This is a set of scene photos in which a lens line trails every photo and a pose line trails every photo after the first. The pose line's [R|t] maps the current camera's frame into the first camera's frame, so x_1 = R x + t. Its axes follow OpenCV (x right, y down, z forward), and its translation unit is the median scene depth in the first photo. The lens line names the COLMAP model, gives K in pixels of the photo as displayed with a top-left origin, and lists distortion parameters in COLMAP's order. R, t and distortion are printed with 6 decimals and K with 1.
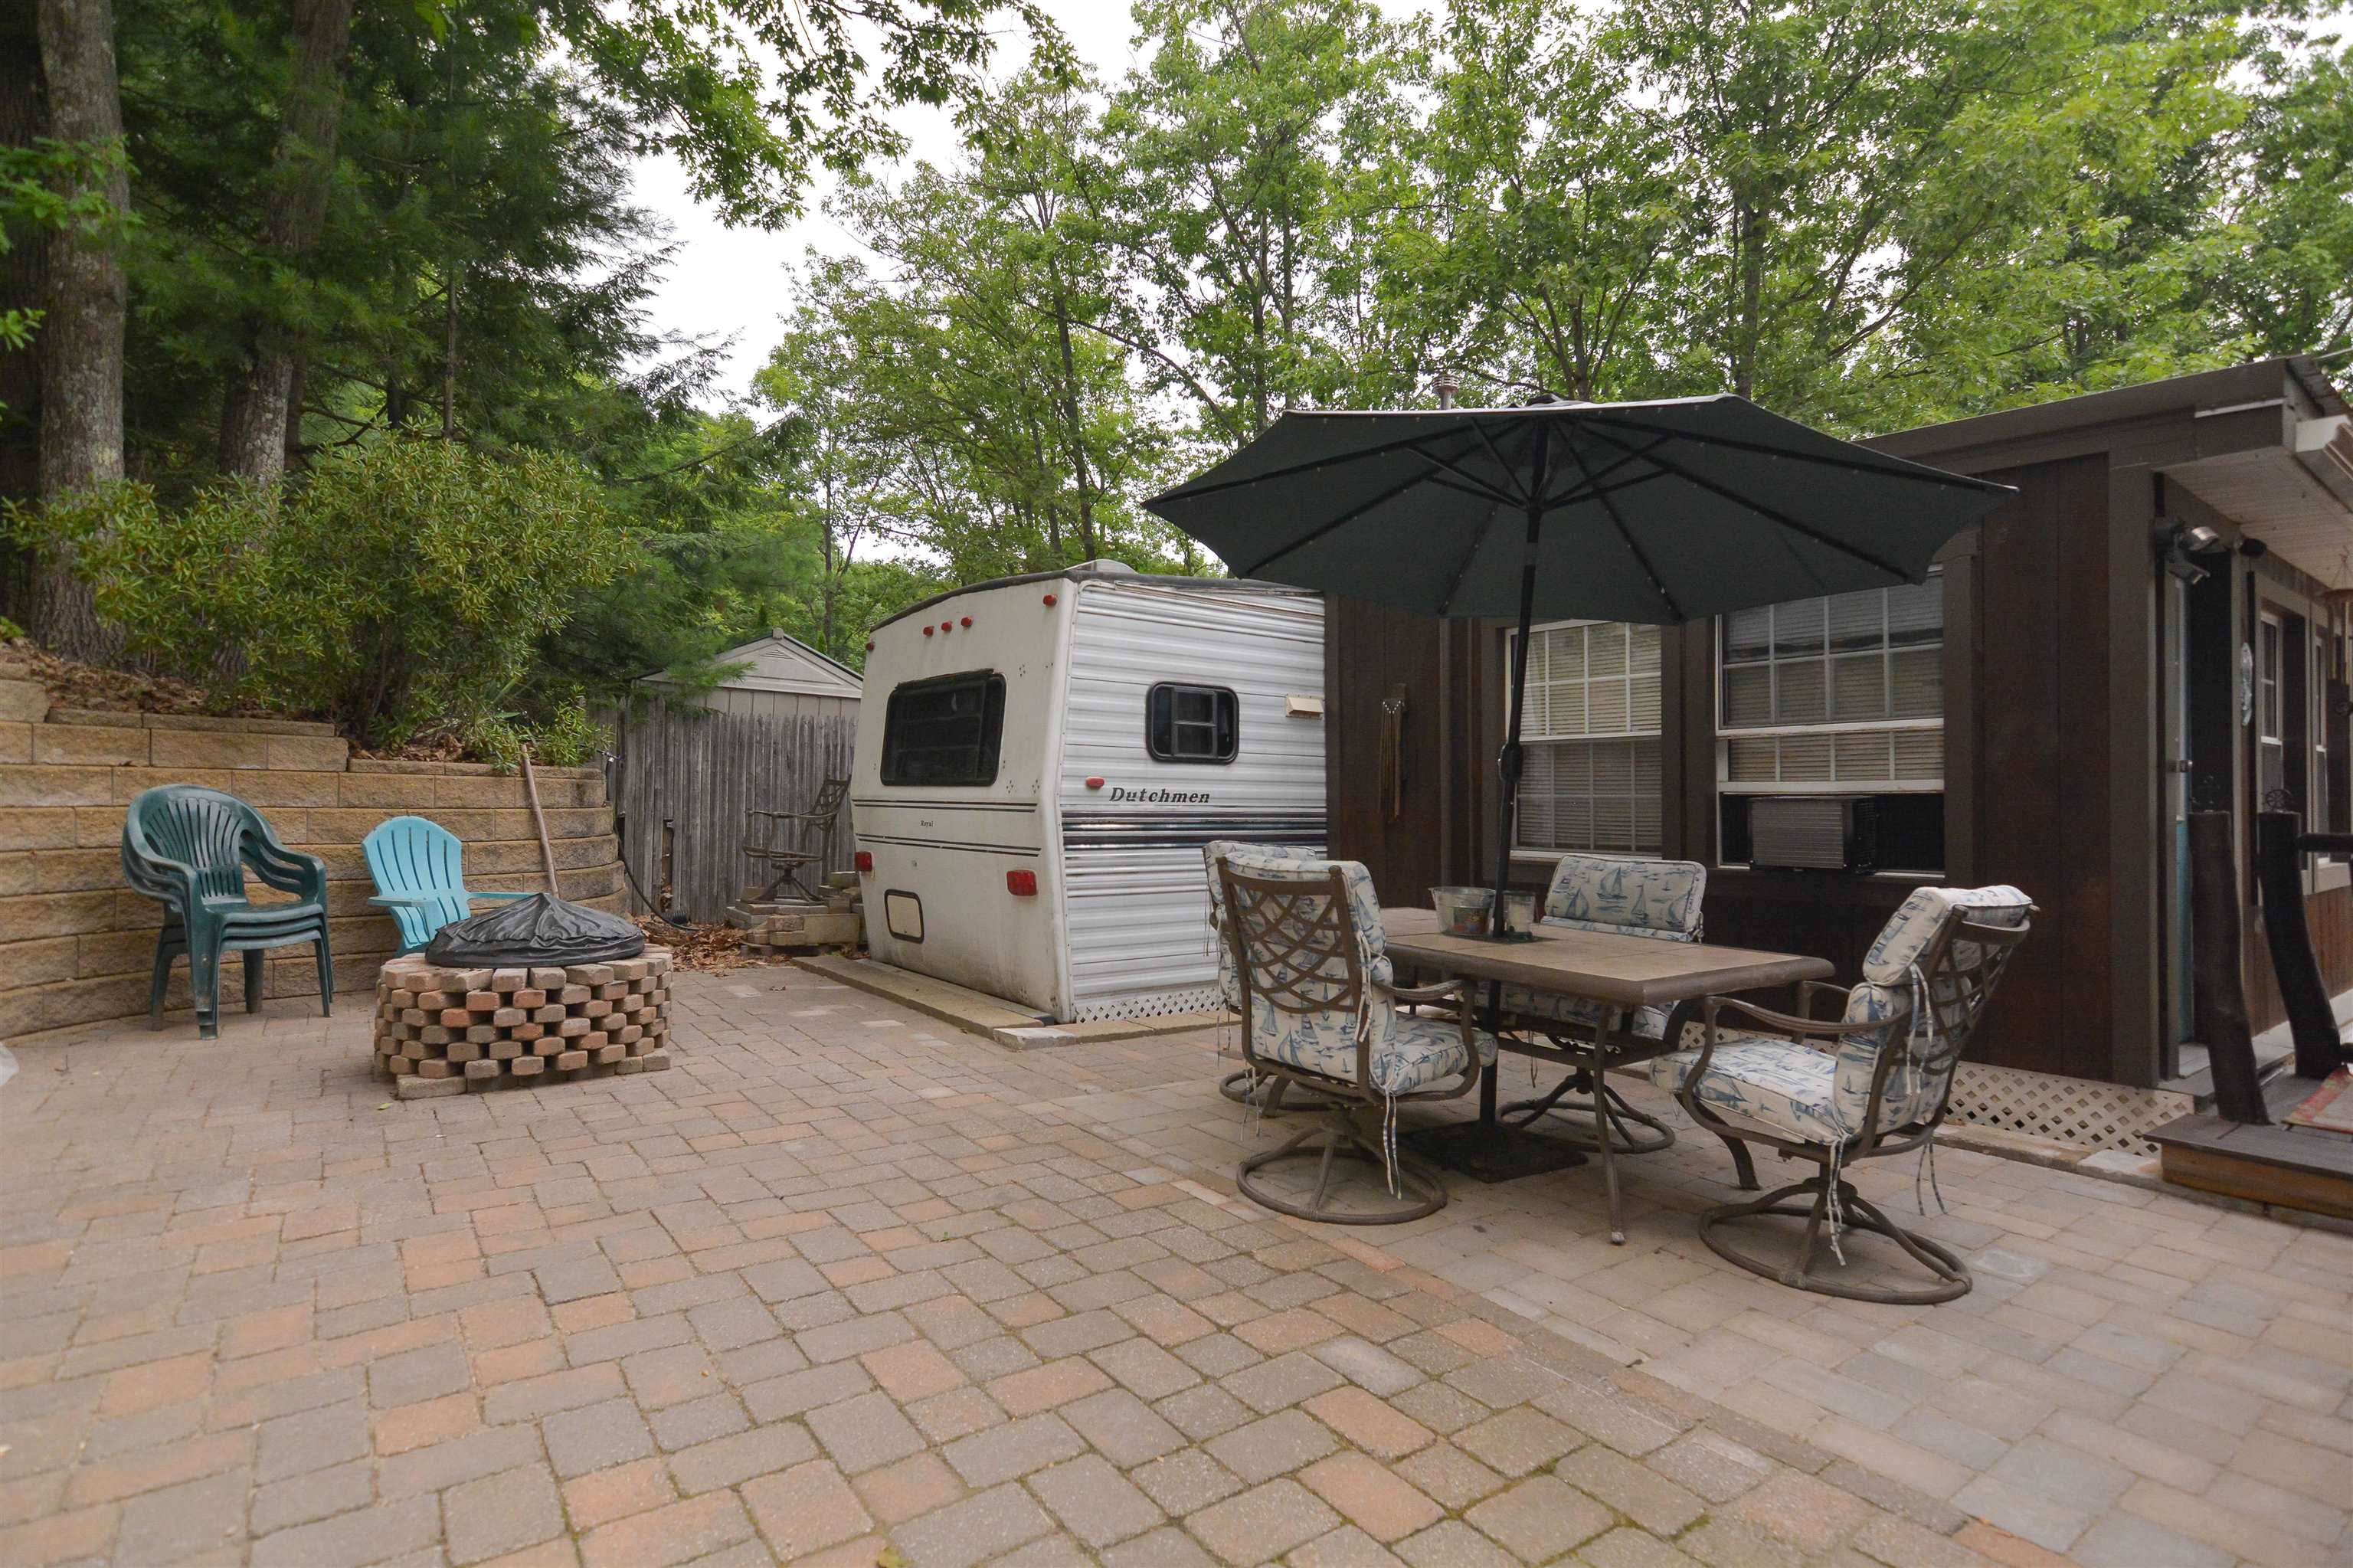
lens RADIAL K [[1140.7, 0, 1177.7], [0, 1140.7, 798.4], [0, 0, 1]] dist [0.011178, -0.006441]
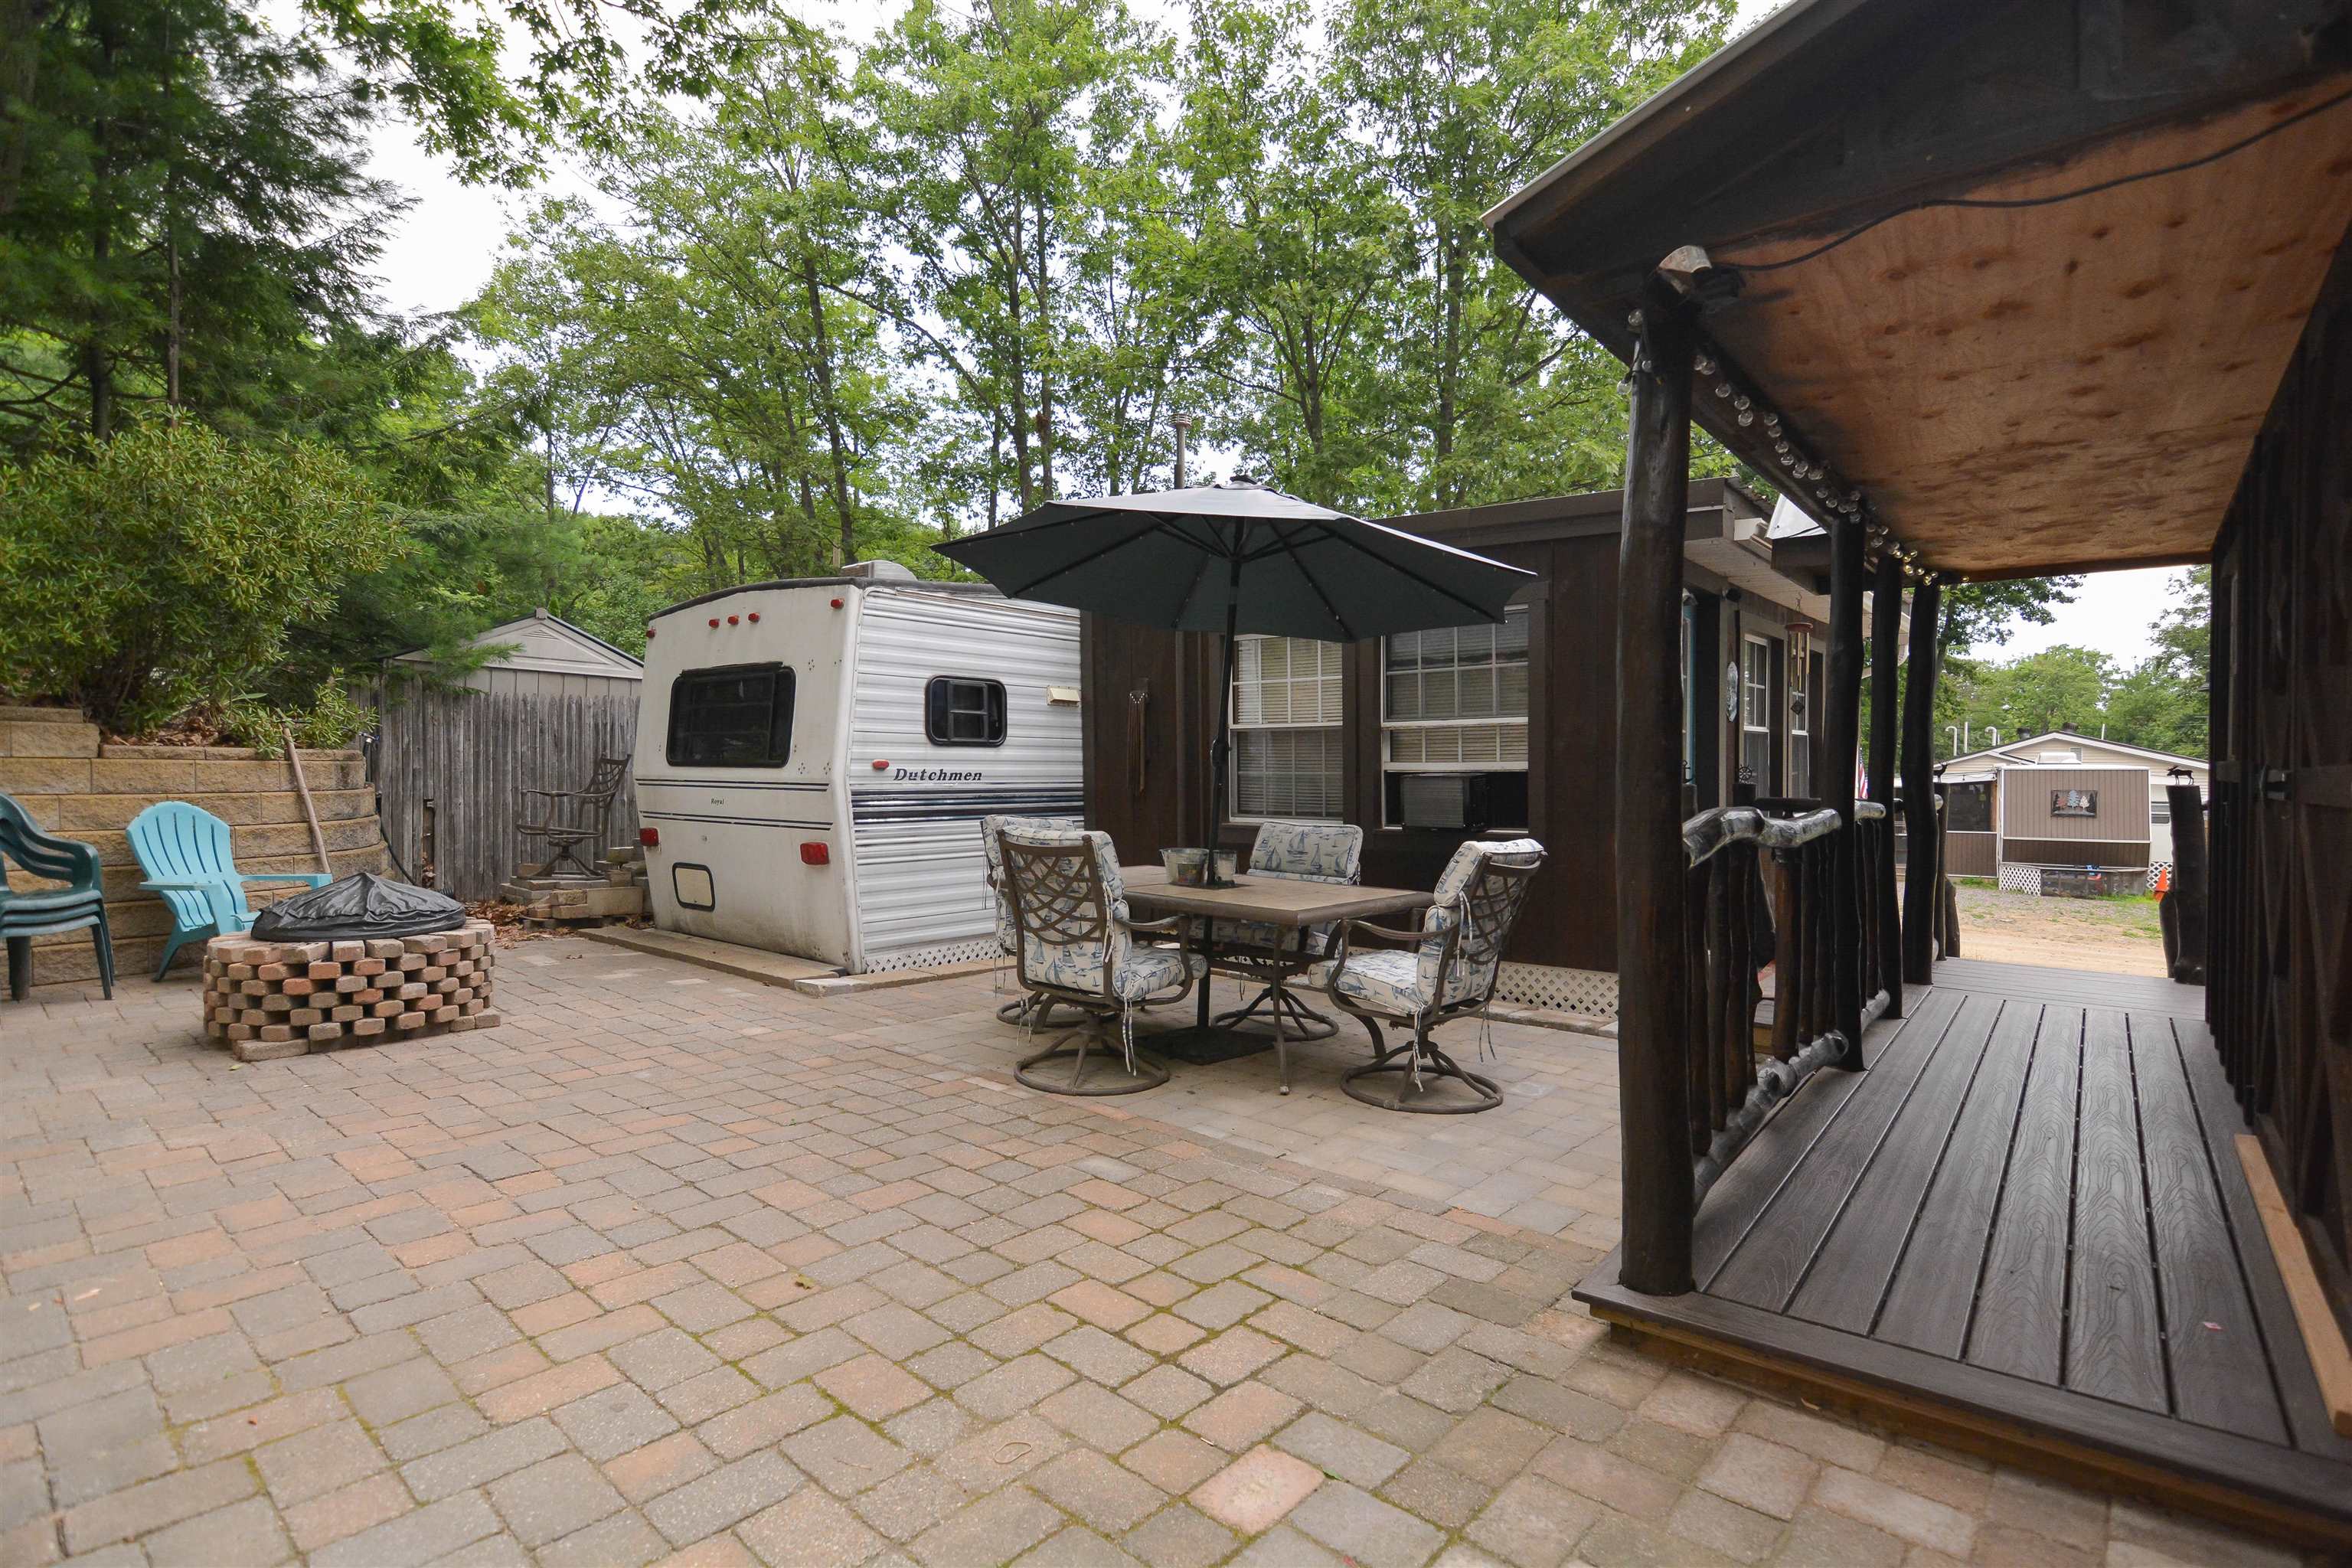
lens RADIAL K [[1140.2, 0, 1185.2], [0, 1140.2, 790.2], [0, 0, 1]] dist [0.011178, -0.006441]
pose [[0.976695, -0.011475, 0.214323, -0.019087], [0.006557, 0.999699, 0.023643, -0.012899], [-0.214530, -0.021687, 0.976477, -0.180672]]
